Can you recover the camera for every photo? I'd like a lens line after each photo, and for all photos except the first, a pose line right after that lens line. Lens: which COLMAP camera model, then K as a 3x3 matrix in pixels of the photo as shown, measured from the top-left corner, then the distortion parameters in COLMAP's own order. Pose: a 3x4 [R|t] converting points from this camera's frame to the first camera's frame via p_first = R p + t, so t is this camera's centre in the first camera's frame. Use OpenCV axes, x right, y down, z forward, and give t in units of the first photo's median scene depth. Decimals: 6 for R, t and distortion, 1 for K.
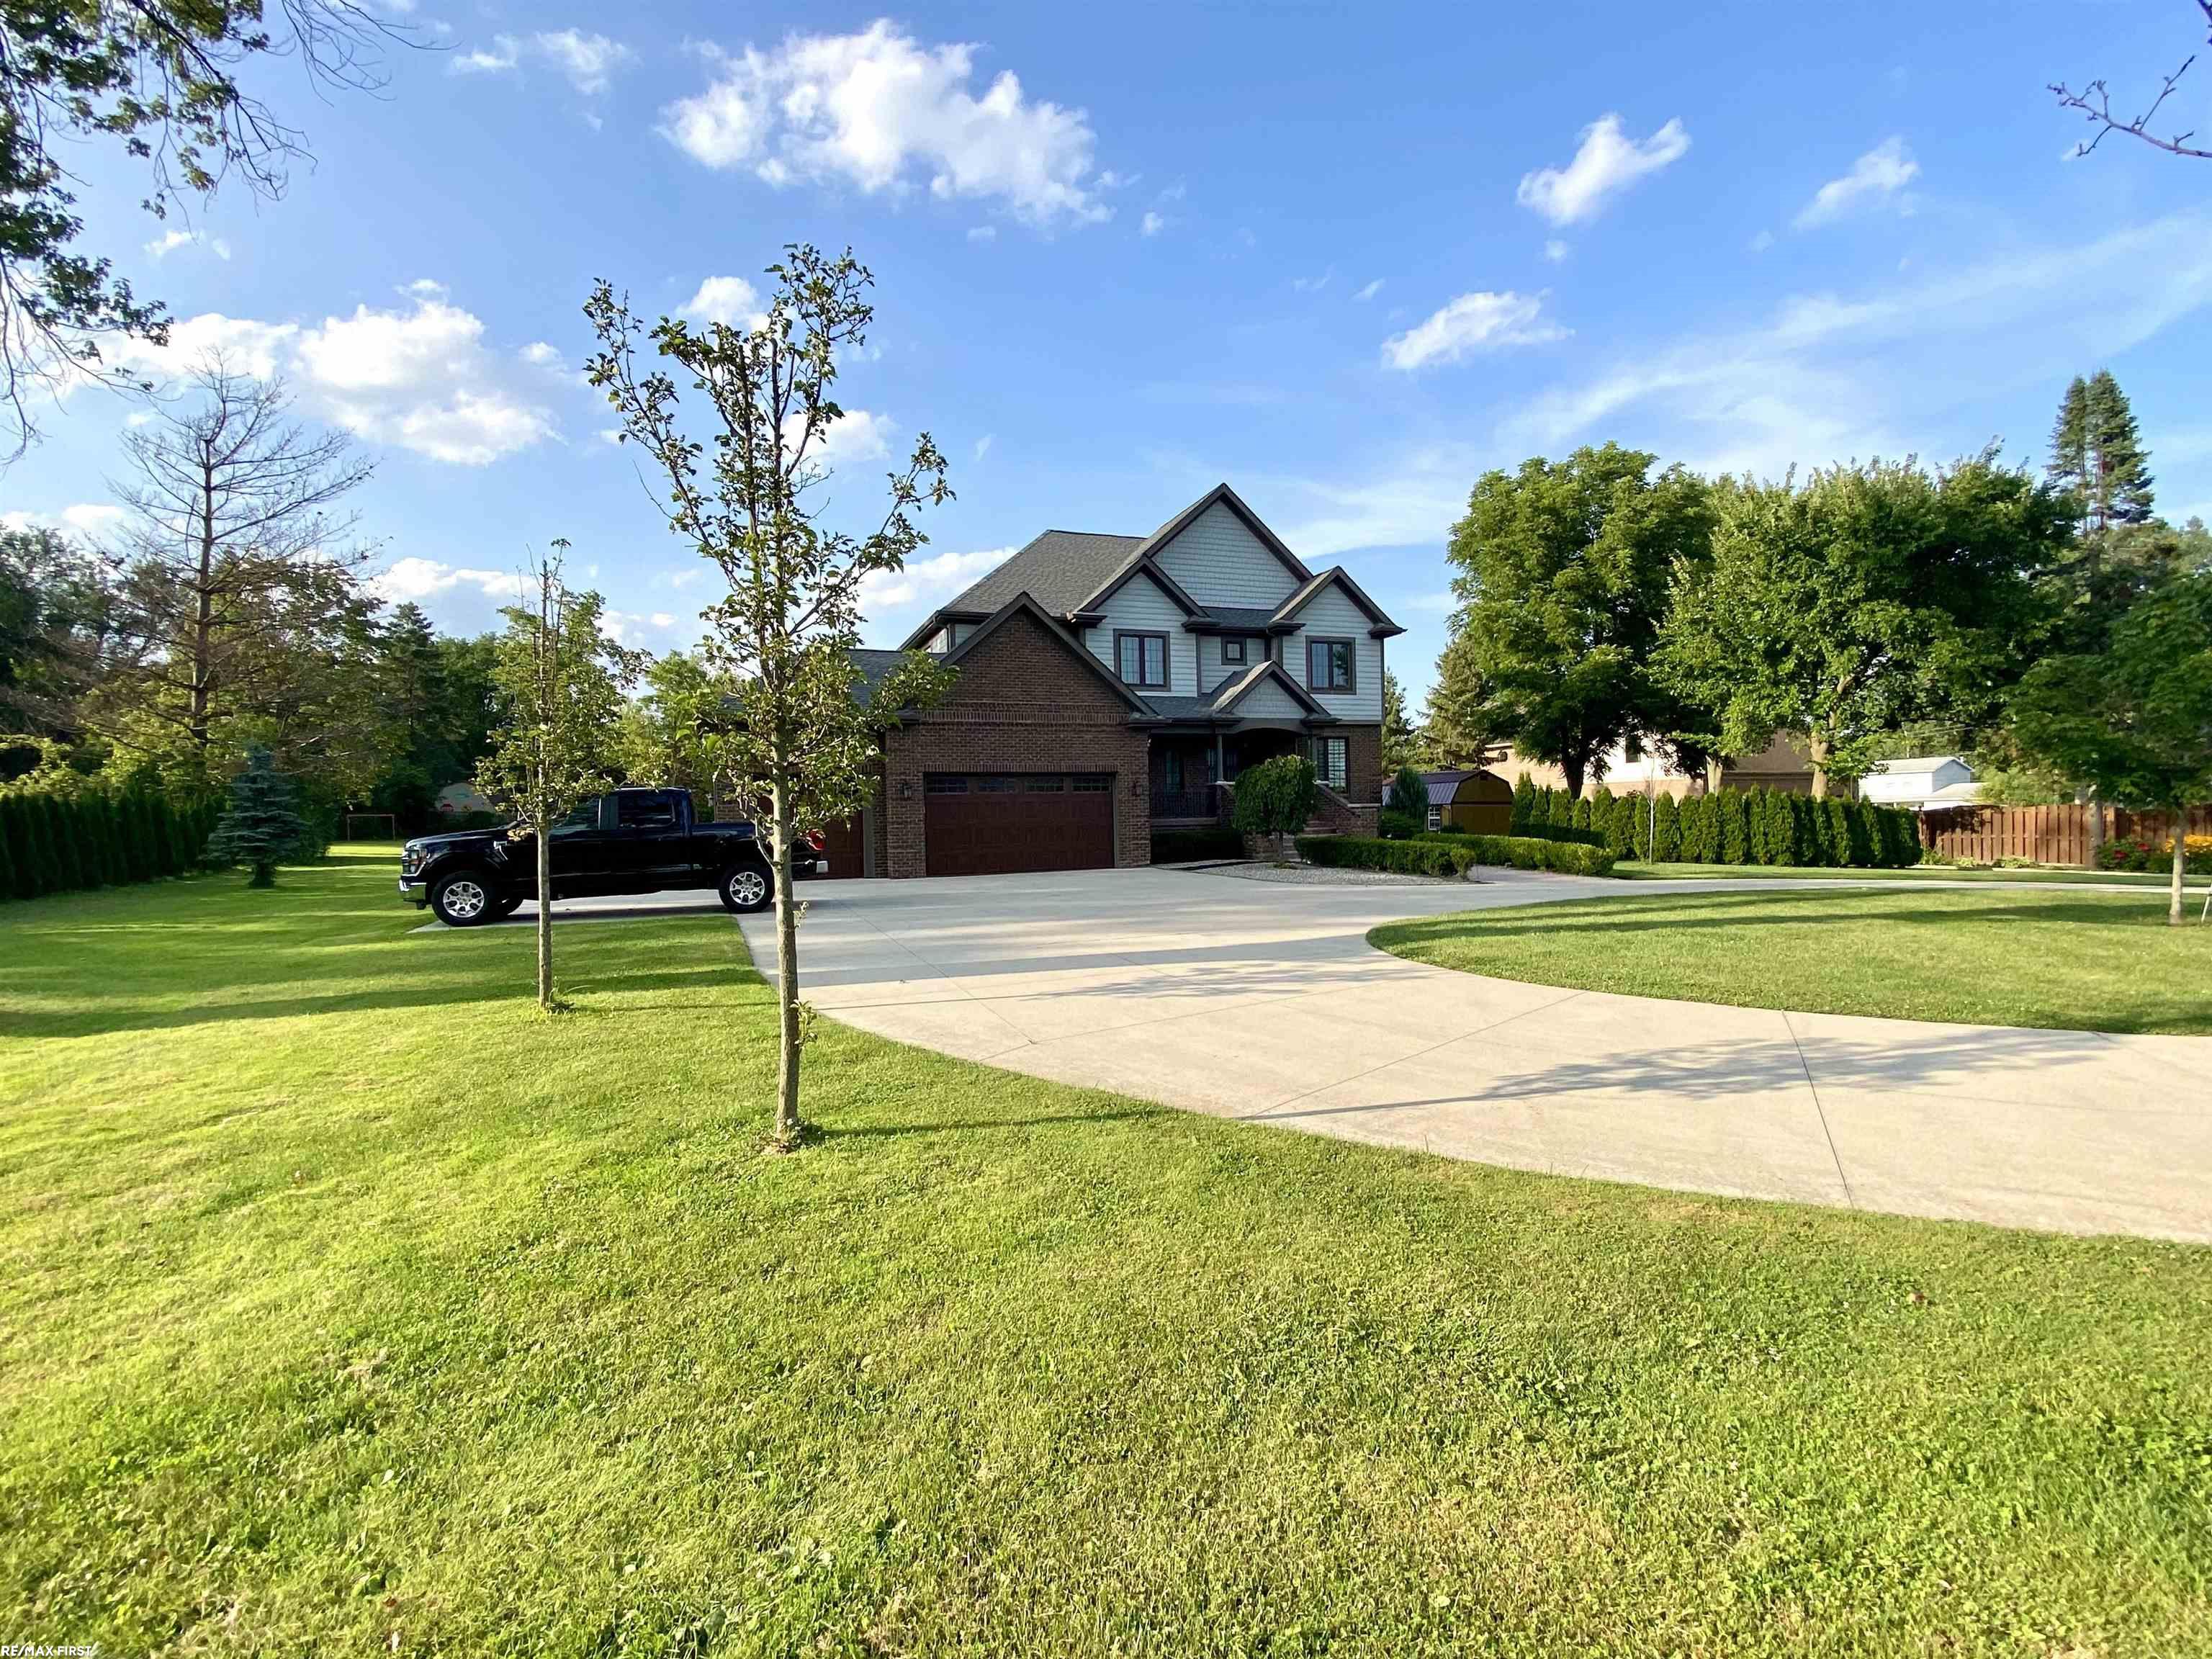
lens RADIAL K [[974.5, 0, 1107.9], [0, 974.5, 815.5], [0, 0, 1]] dist [-0.000178, 0.000028]
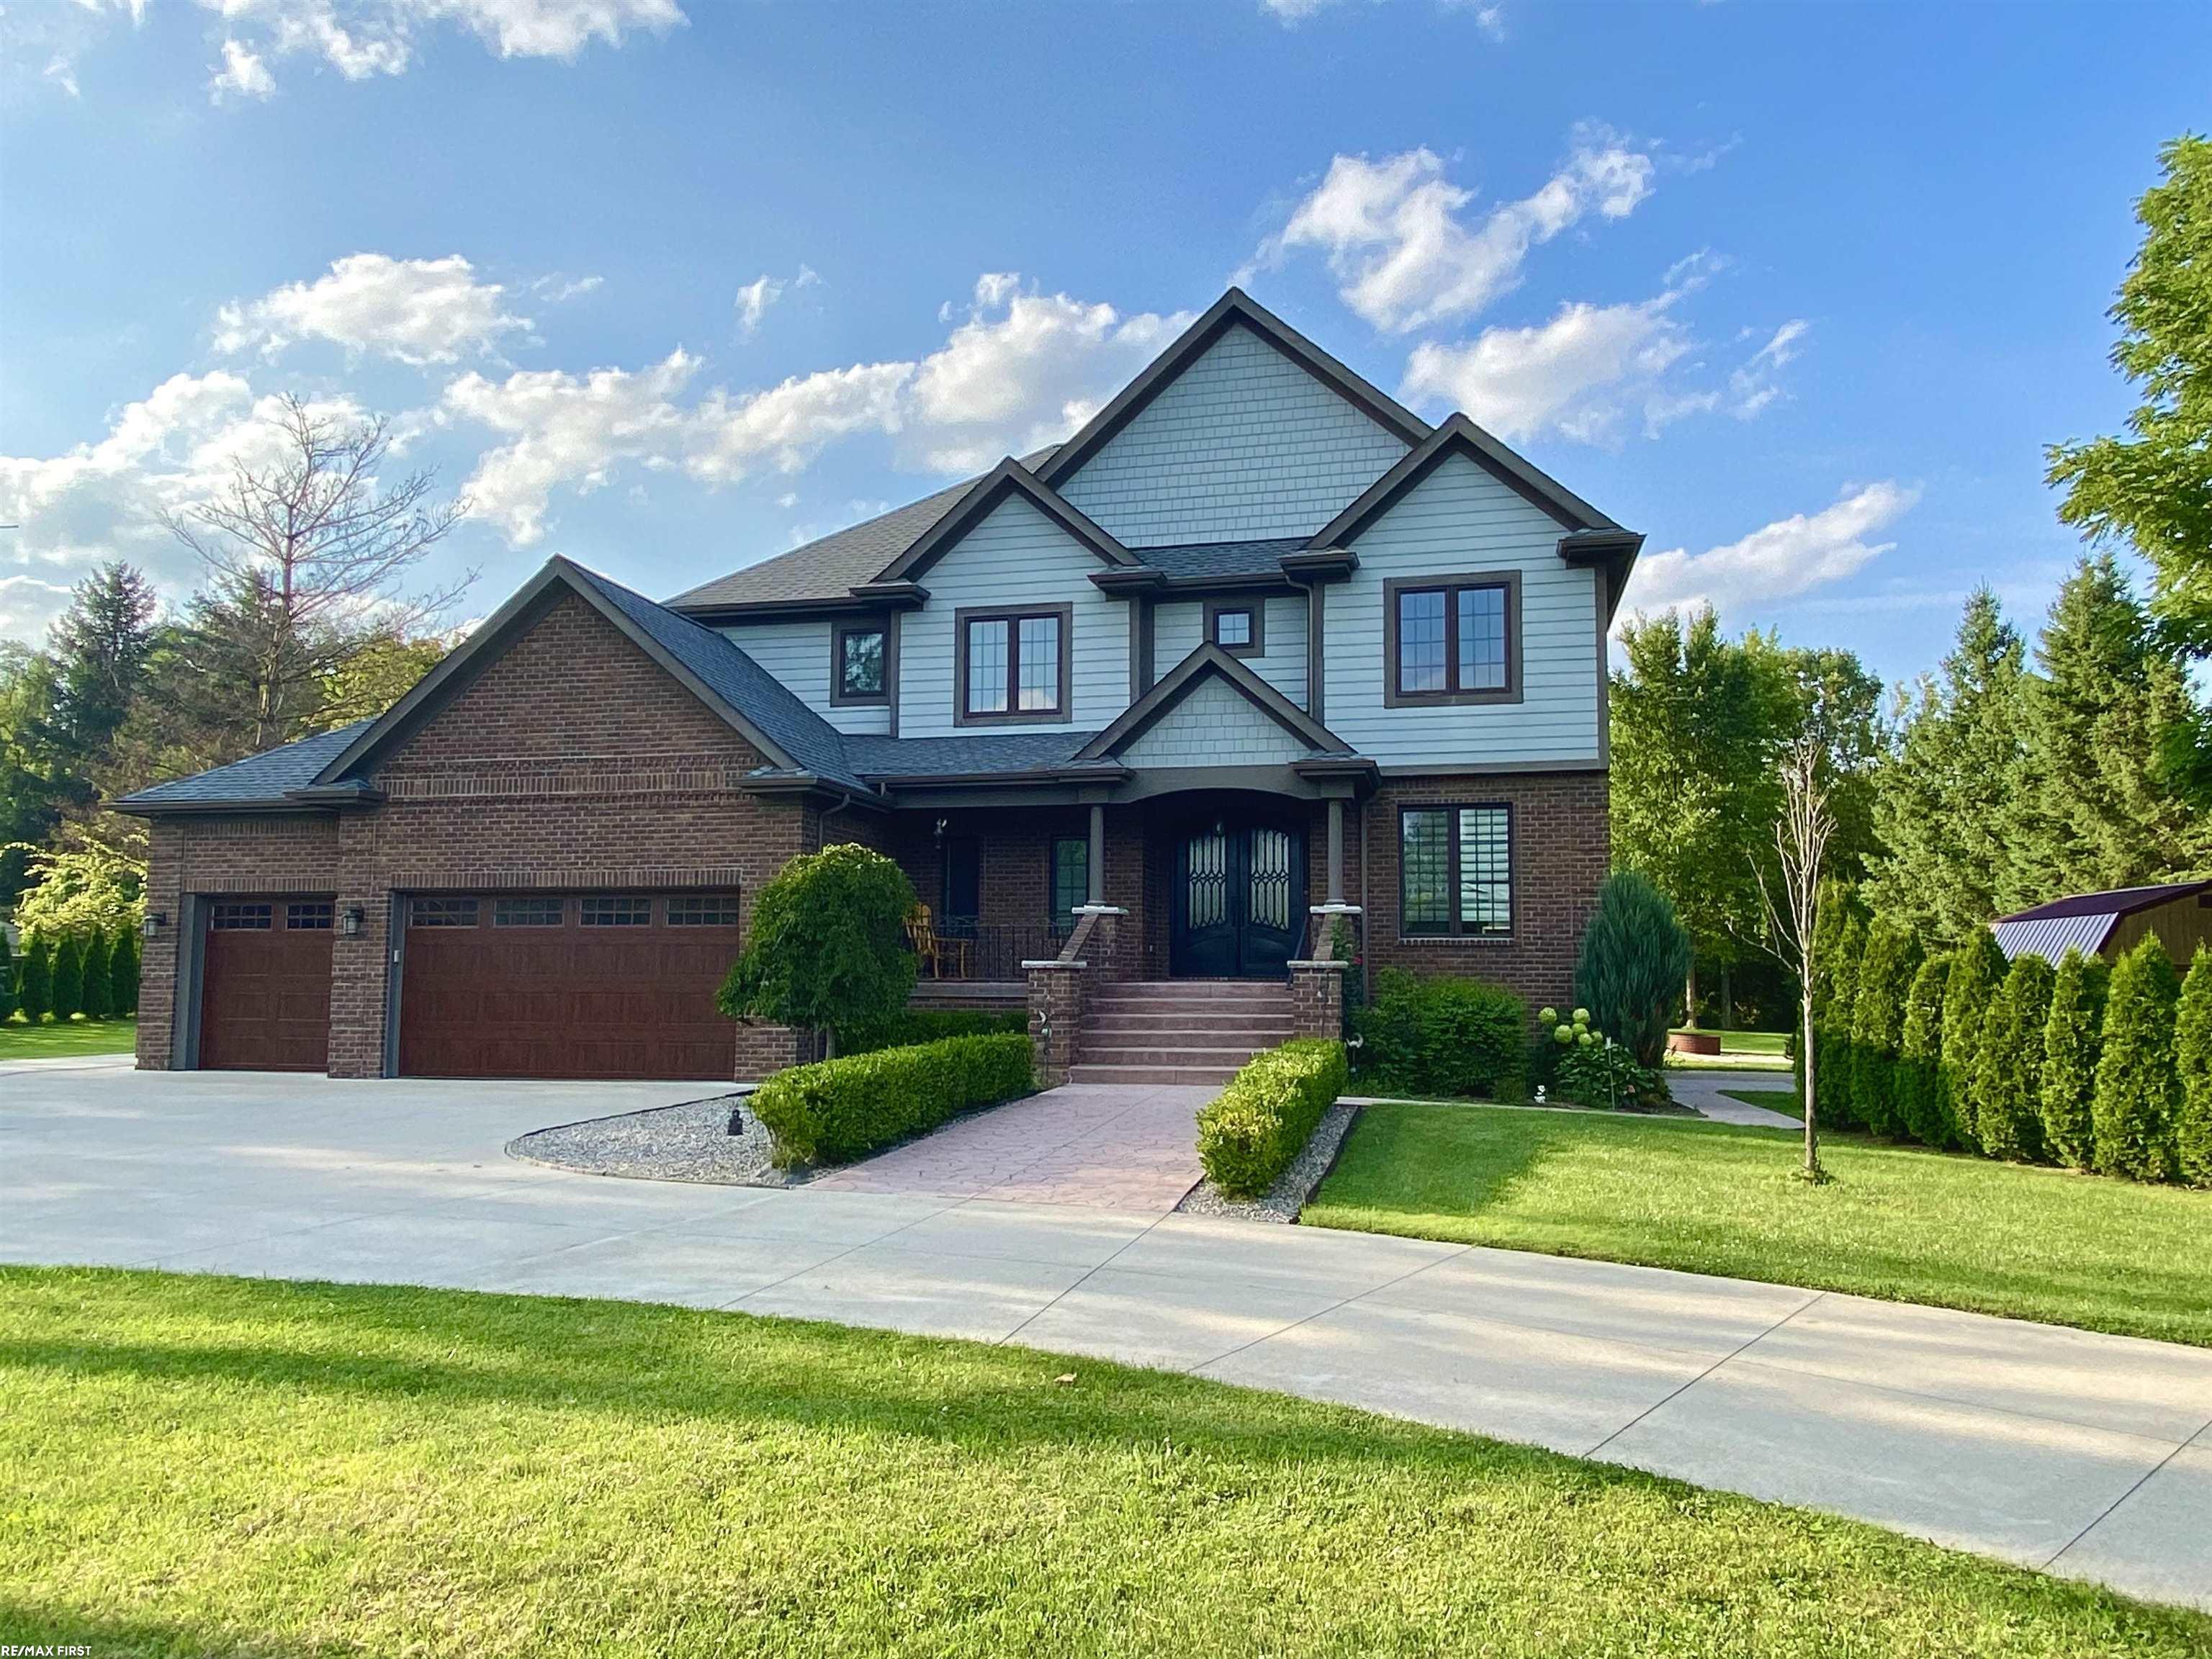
lens RADIAL K [[1535.9, 0, 1105.3], [0, 1535.9, 835.0], [0, 0, 1]] dist [0.044955, 0.000404]
pose [[0.840378, -0.027049, -0.541326, 0.493113], [-0.021610, 0.996288, -0.083331, -0.007830], [0.541570, 0.081728, 0.836673, 0.371615]]
